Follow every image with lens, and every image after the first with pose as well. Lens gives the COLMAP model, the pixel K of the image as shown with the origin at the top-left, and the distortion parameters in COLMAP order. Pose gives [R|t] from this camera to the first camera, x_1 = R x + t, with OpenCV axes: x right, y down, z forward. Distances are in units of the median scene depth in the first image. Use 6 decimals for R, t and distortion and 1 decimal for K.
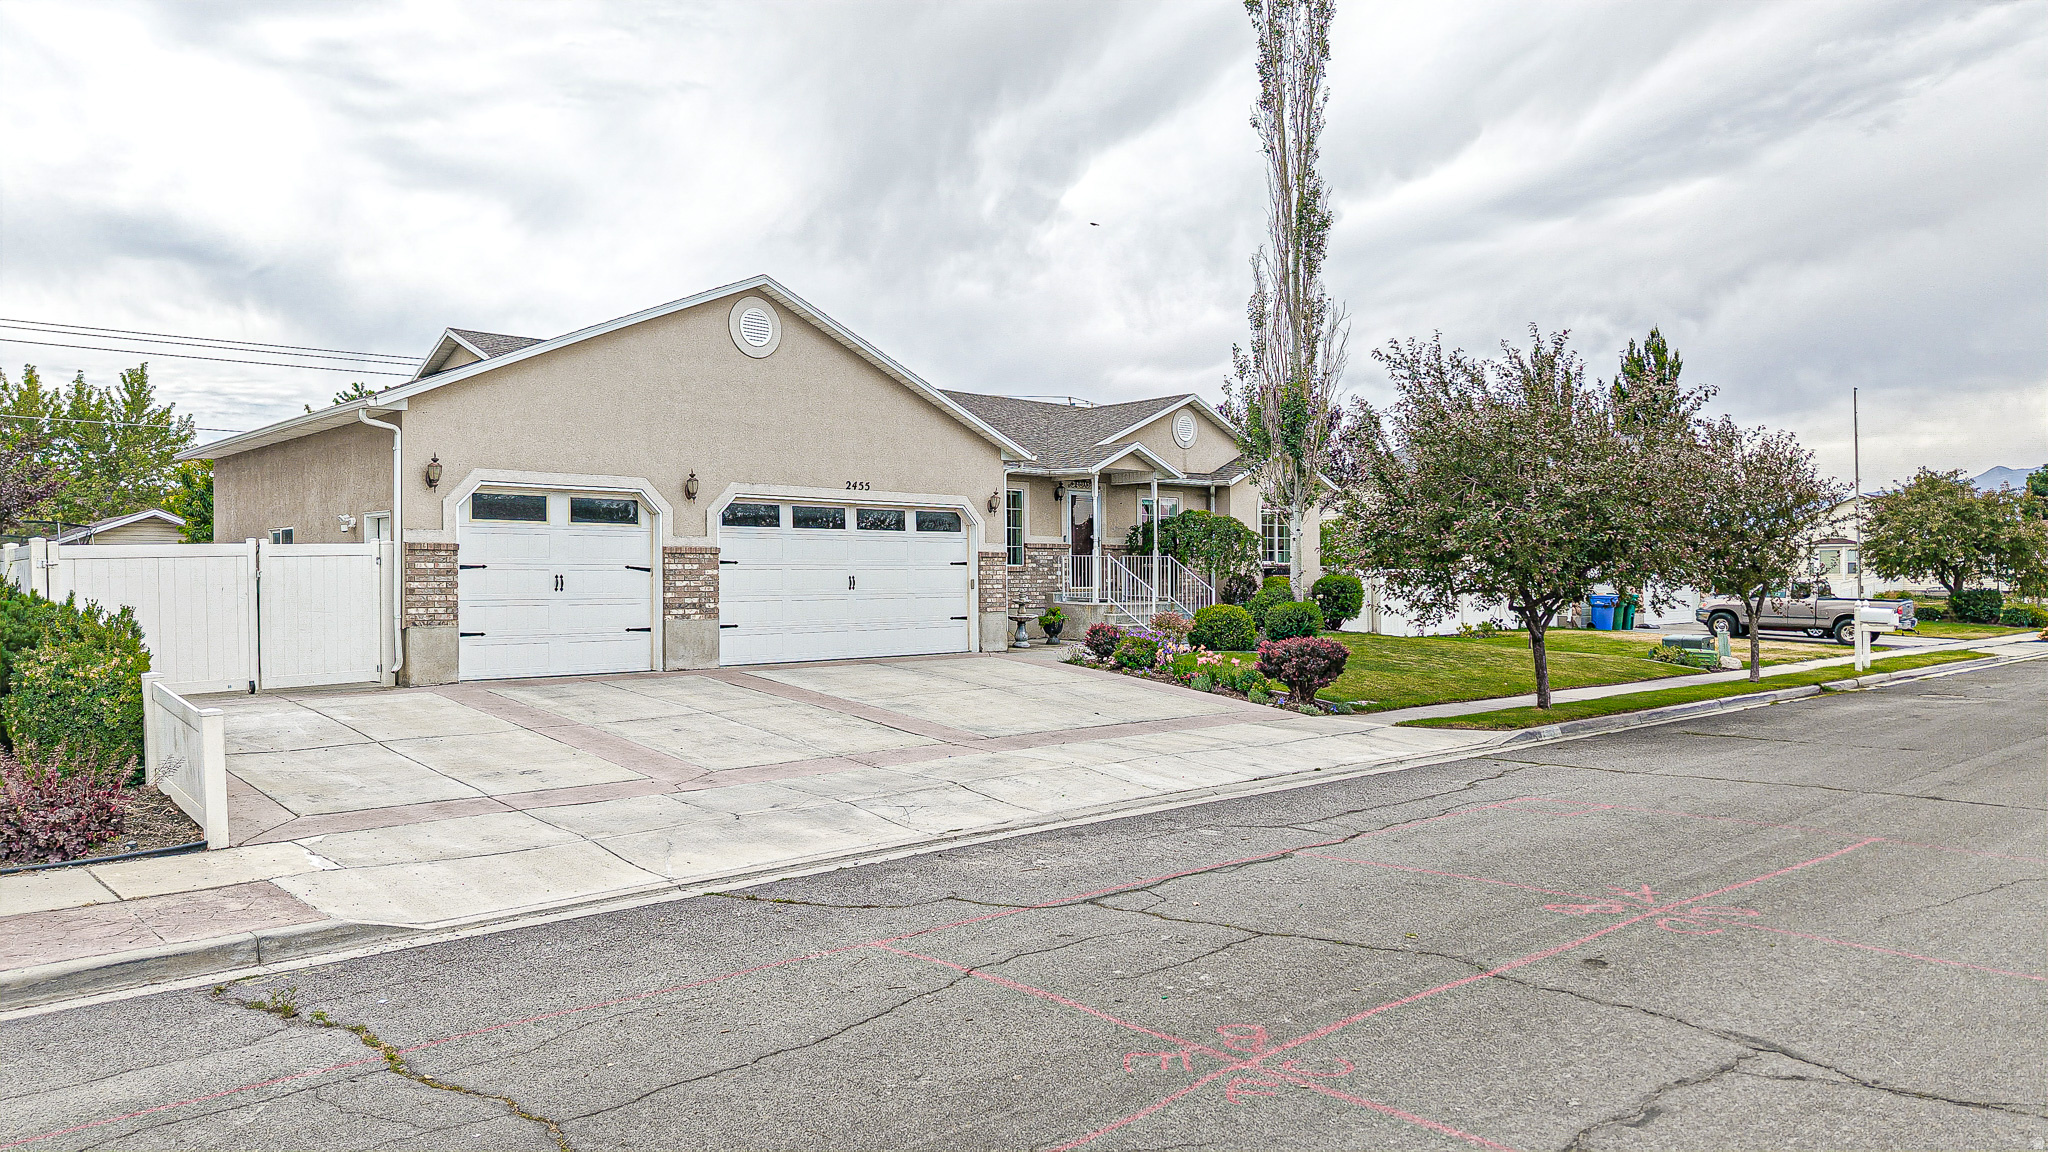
lens RADIAL K [[1358.0, 0, 1024.0], [0, 1358.0, 576.0], [0, 0, 1]] dist [0.075730, -0.129065]
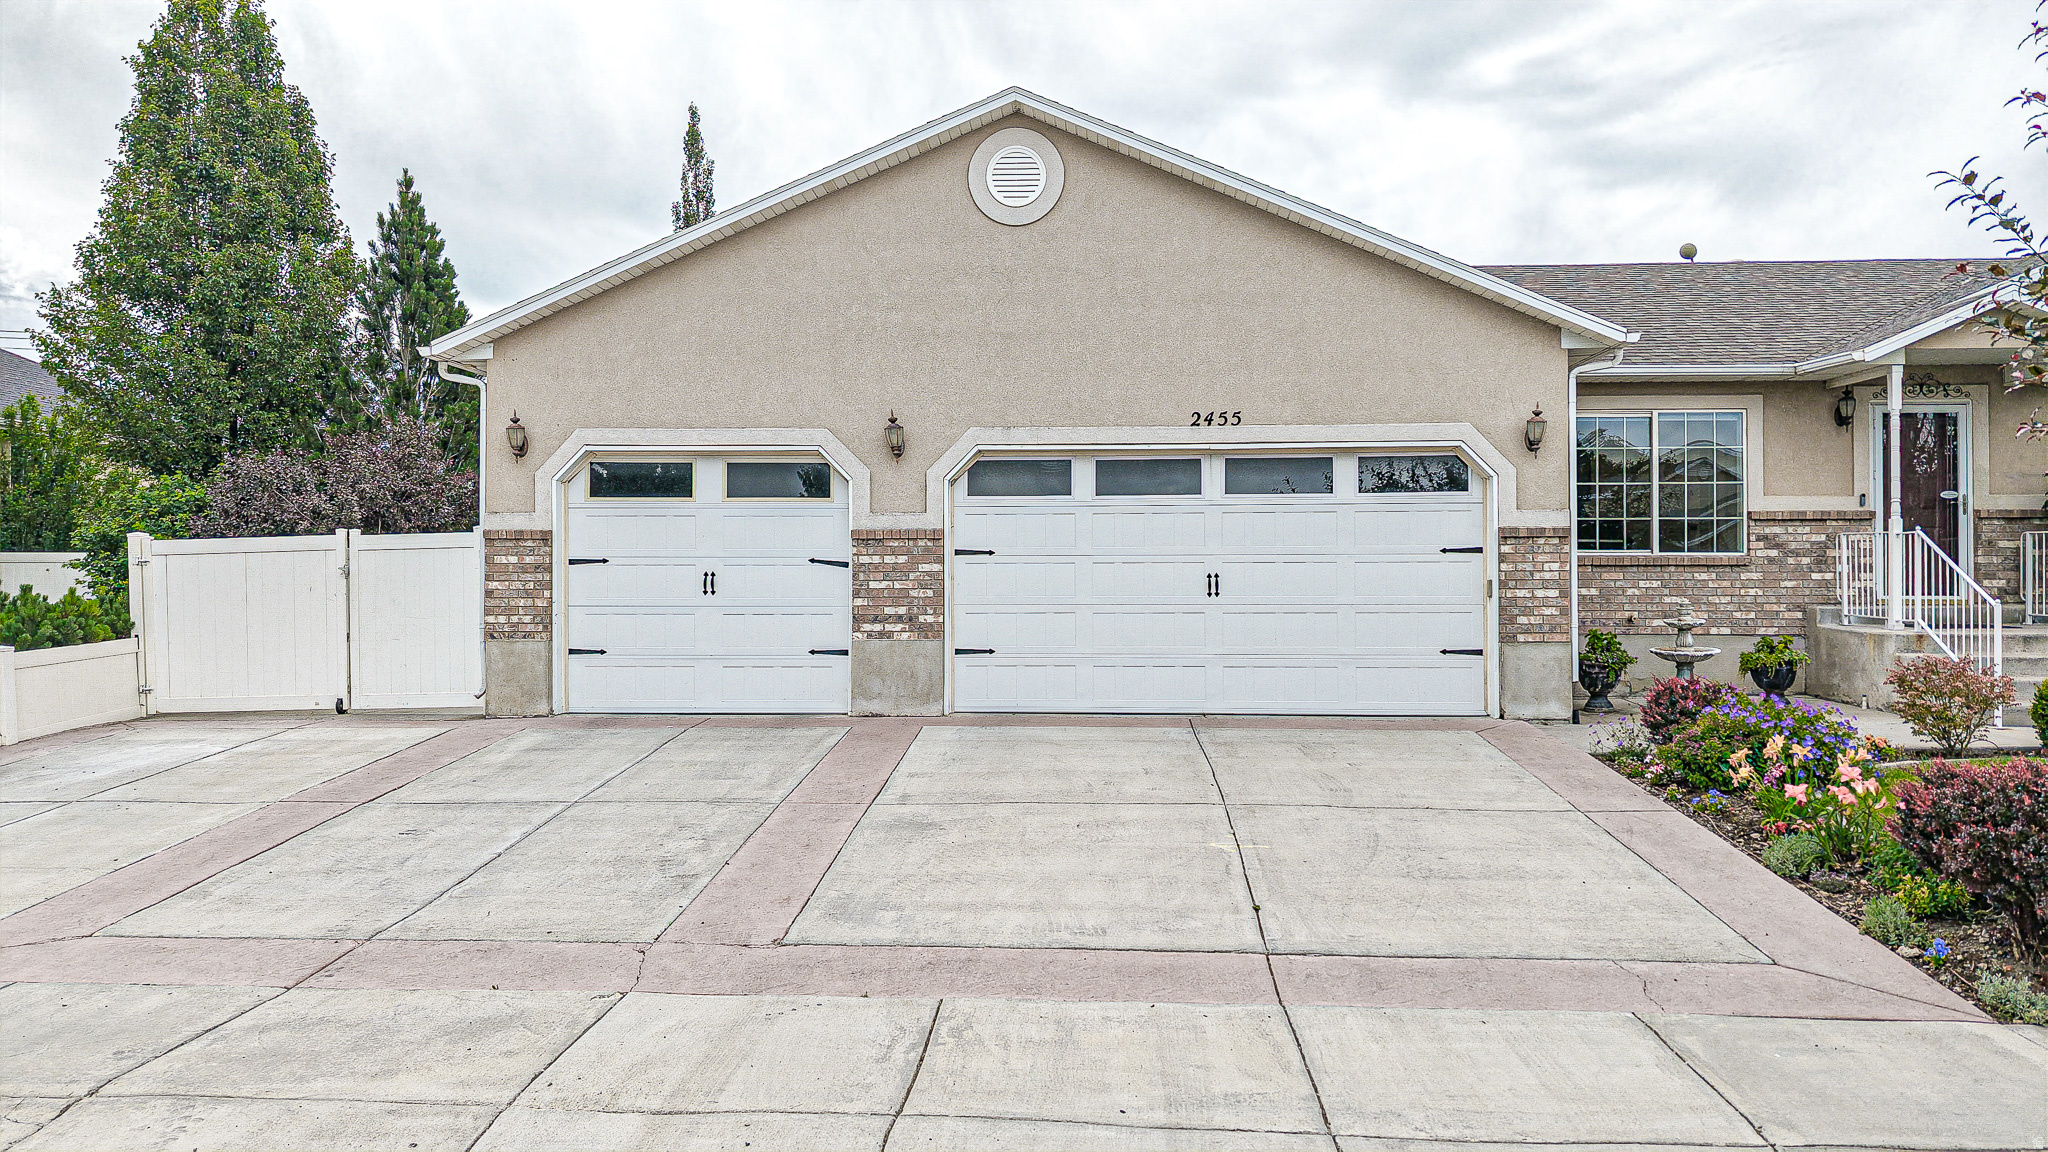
lens RADIAL K [[1369.9, 0, 1024.0], [0, 1369.9, 576.0], [0, 0, 1]] dist [0.078847, -0.088914]
pose [[0.679691, -0.001347, -0.733497, 0.278149], [-0.000061, 0.999998, -0.001893, 0.002462], [0.733498, 0.001331, 0.679690, 0.590736]]
